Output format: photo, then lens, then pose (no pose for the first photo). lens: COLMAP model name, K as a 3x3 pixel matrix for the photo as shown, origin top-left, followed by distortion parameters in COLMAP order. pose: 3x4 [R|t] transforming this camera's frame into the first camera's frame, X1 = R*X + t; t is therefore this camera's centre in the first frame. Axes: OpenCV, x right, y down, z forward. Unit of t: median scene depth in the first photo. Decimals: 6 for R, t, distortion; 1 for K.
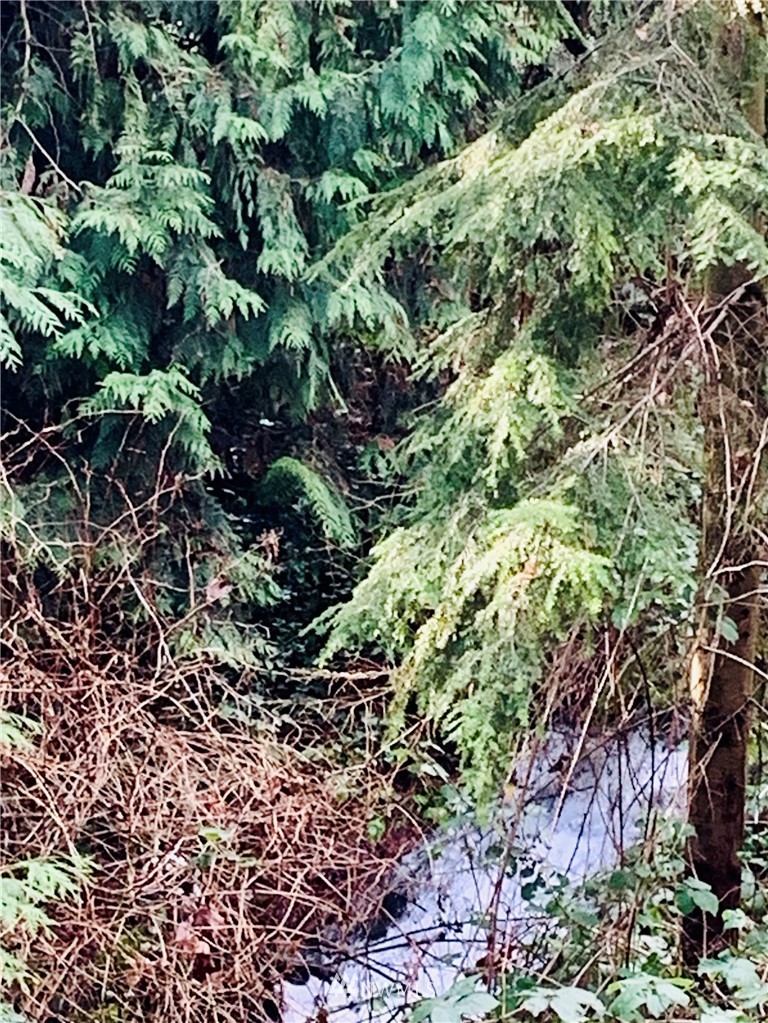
lens RADIAL K [[2724.7, 0, 383.8], [0, 2724.7, 511.7], [0, 0, 1]] dist [-0.020565, 0.000000]
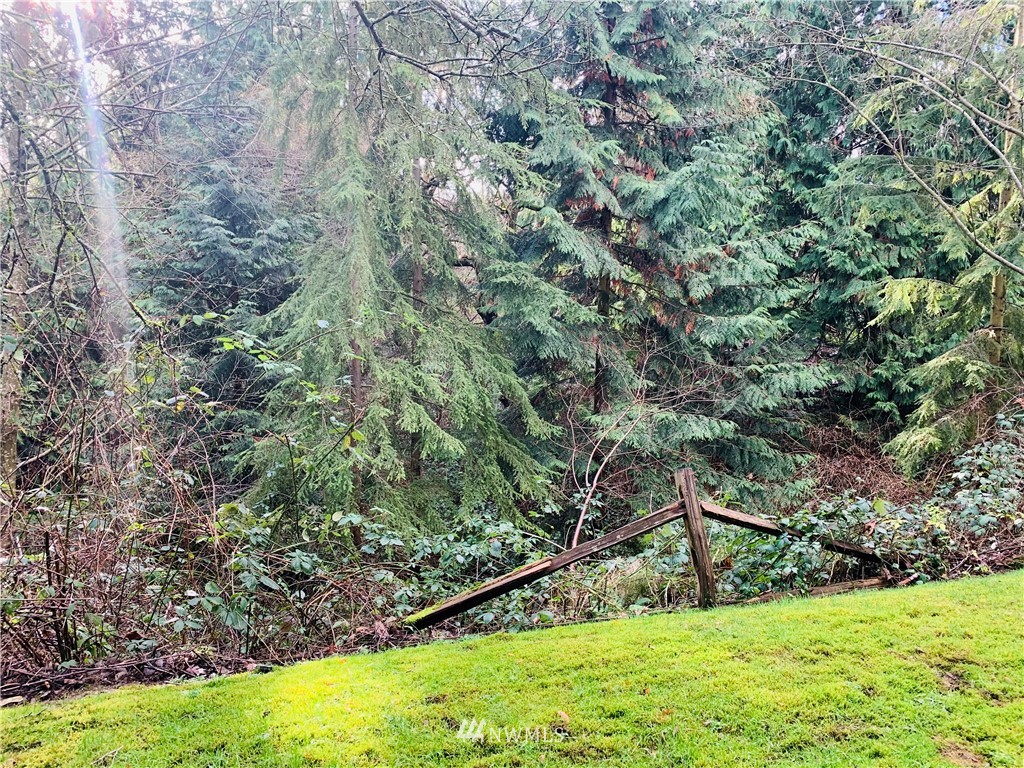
lens RADIAL K [[776.2, 0, 511.8], [0, 776.2, 382.2], [0, 0, 1]] dist [0.000624, 0.000152]
pose [[0.703889, 0.064267, -0.707397, 0.442986], [-0.125360, 0.991506, -0.034660, 0.049808], [0.699161, 0.113077, 0.705966, -0.511738]]
